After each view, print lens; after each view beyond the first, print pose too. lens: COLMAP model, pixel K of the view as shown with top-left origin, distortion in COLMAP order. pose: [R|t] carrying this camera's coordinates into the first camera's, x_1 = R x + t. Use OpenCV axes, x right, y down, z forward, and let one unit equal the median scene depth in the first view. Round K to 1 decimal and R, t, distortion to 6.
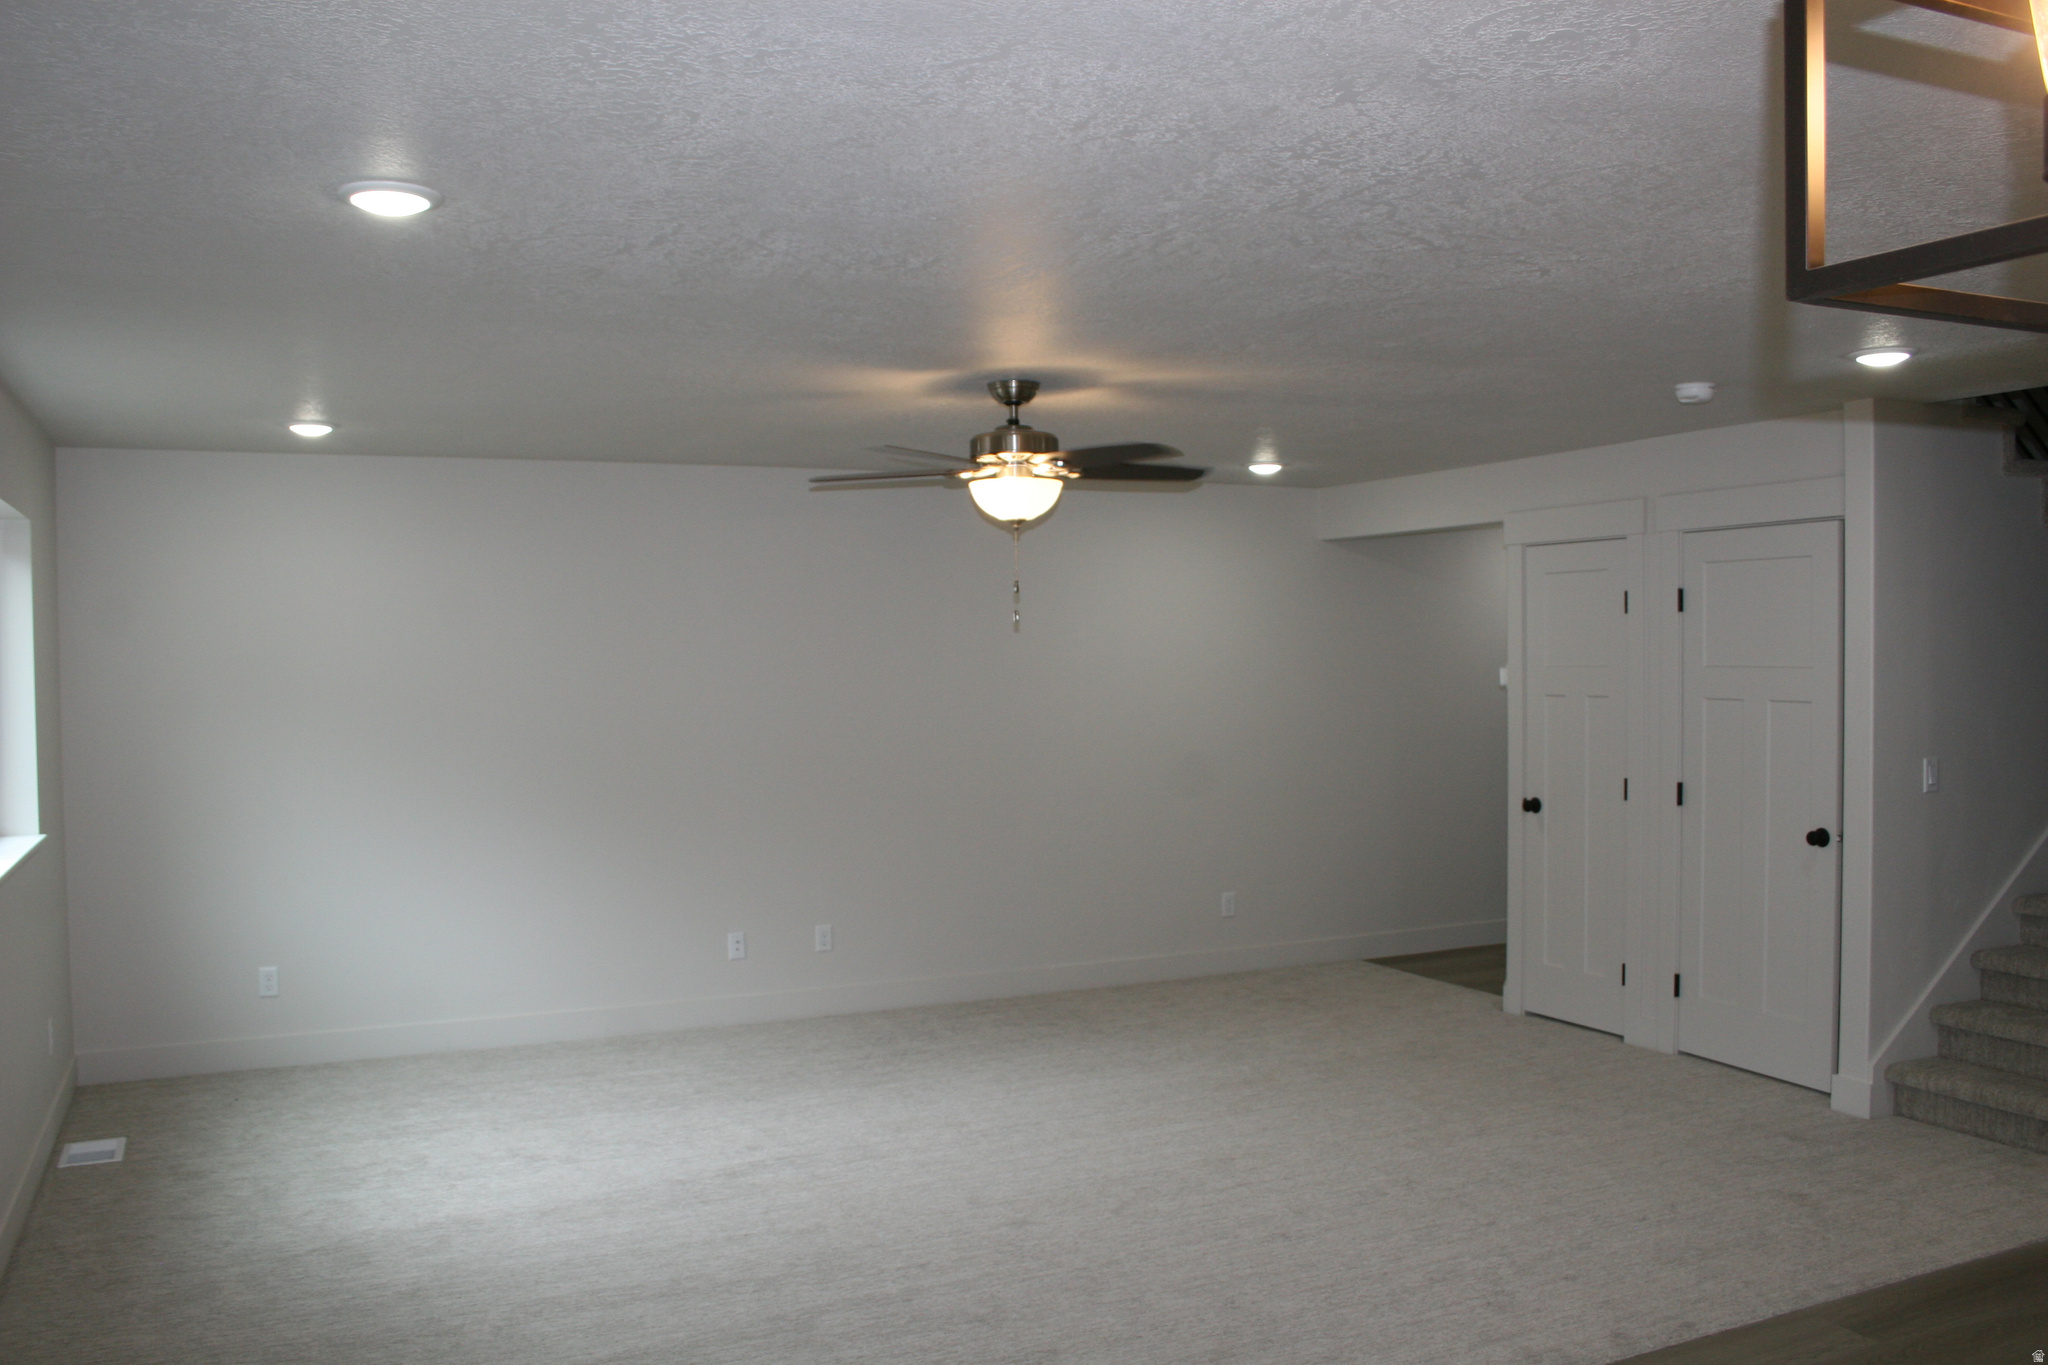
lens RADIAL K [[1669.9, 0, 1024.0], [0, 1669.9, 682.5], [0, 0, 1]] dist [-0.148017, 0.111854]
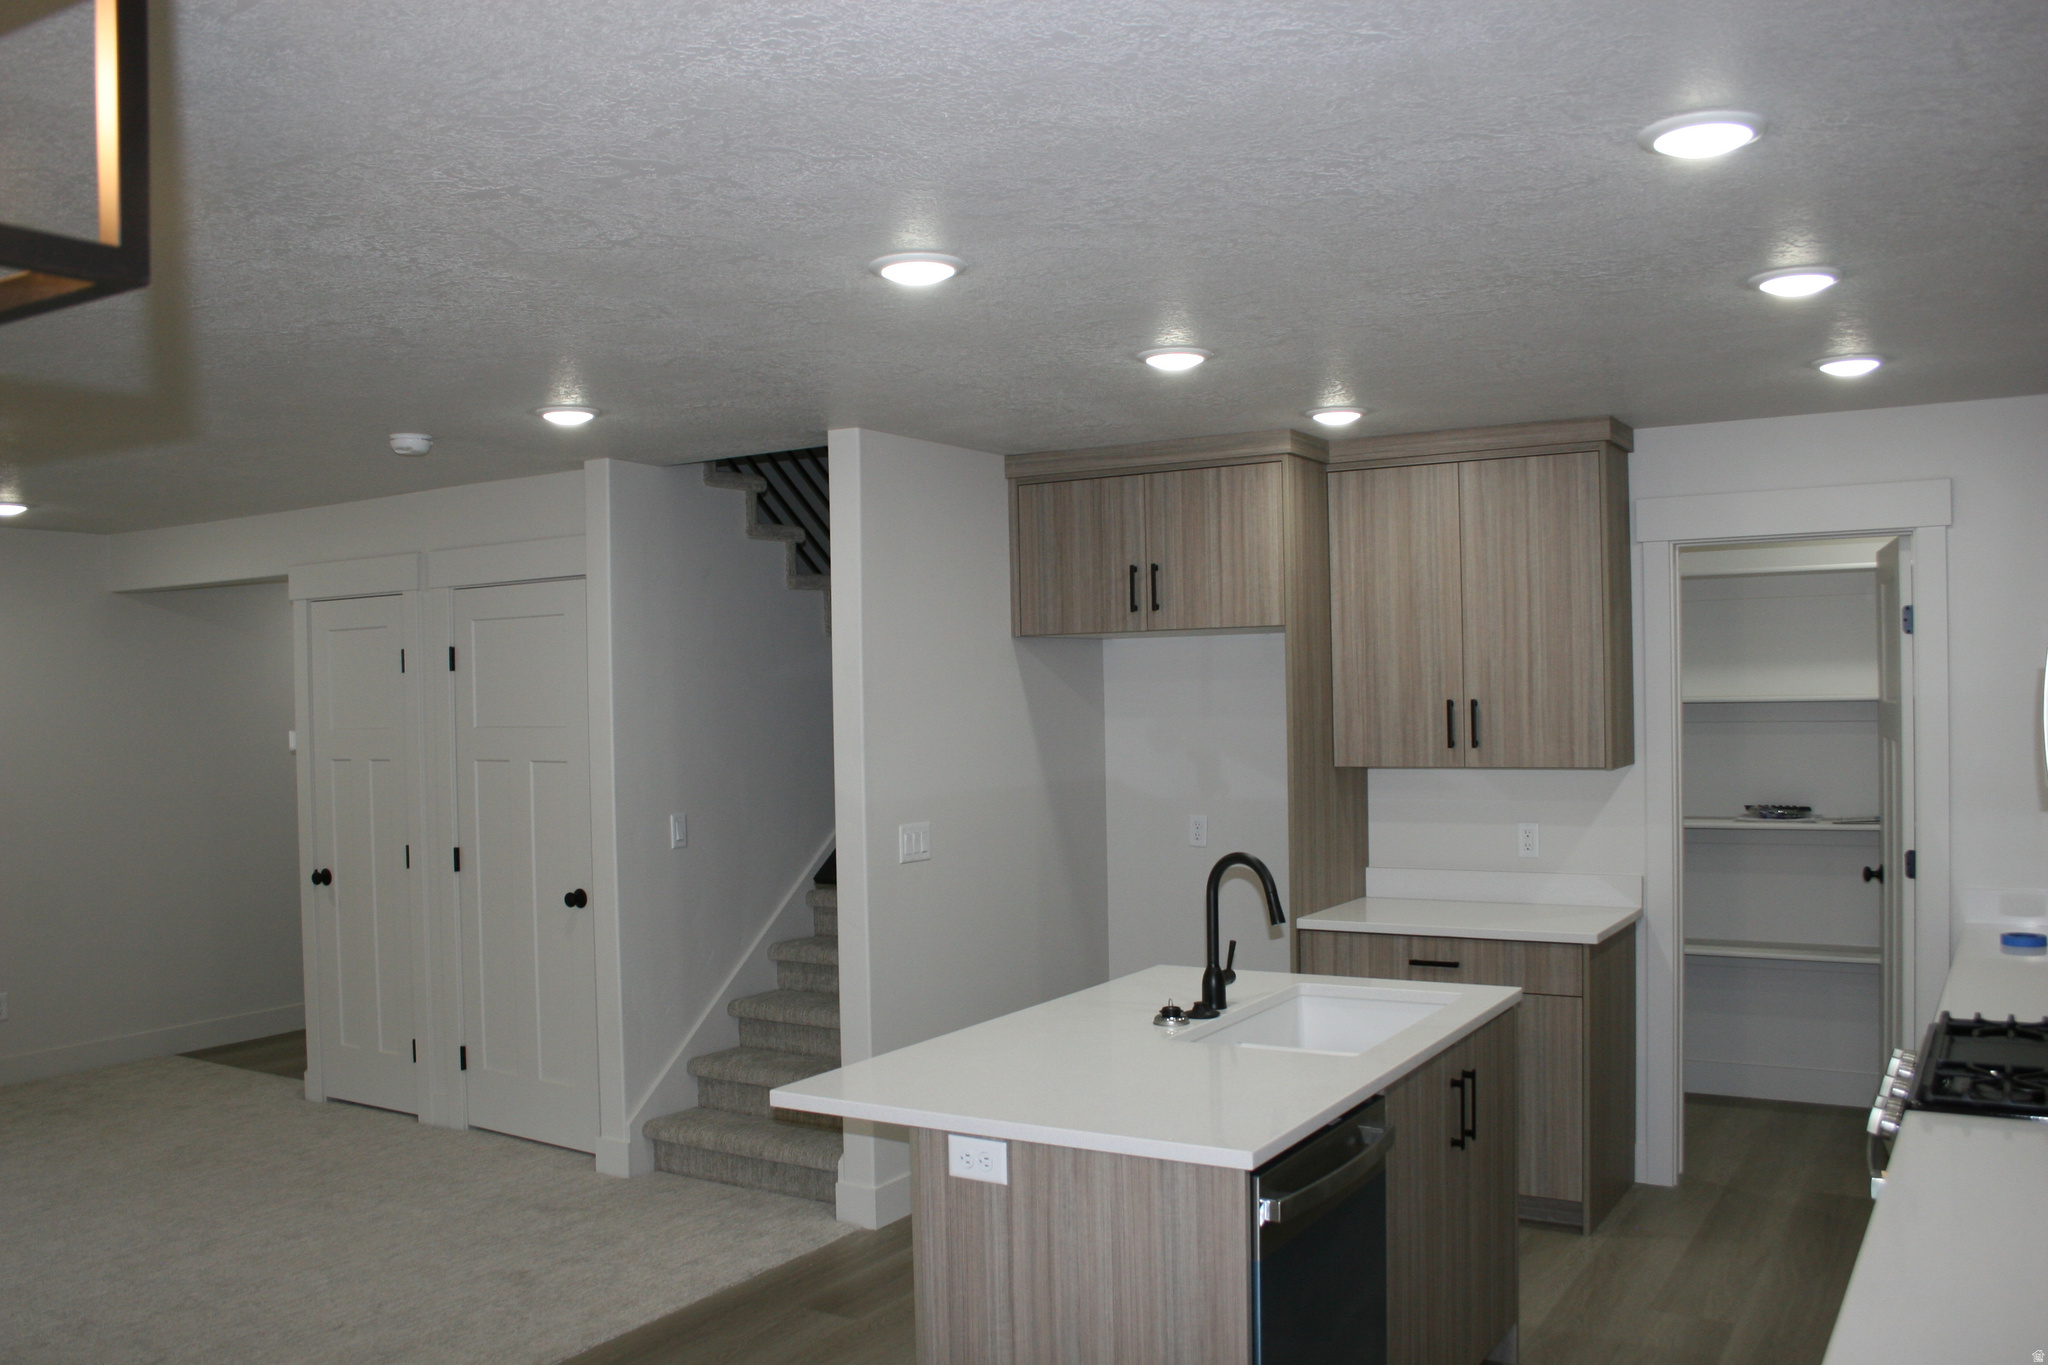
lens RADIAL K [[1669.9, 0, 1024.0], [0, 1669.9, 682.5], [0, 0, 1]] dist [-0.148017, 0.111854]
pose [[0.844993, -0.006296, 0.534740, 0.188443], [0.023073, 0.999429, -0.024692, -0.005210], [-0.534279, 0.033203, 0.844656, -0.001005]]
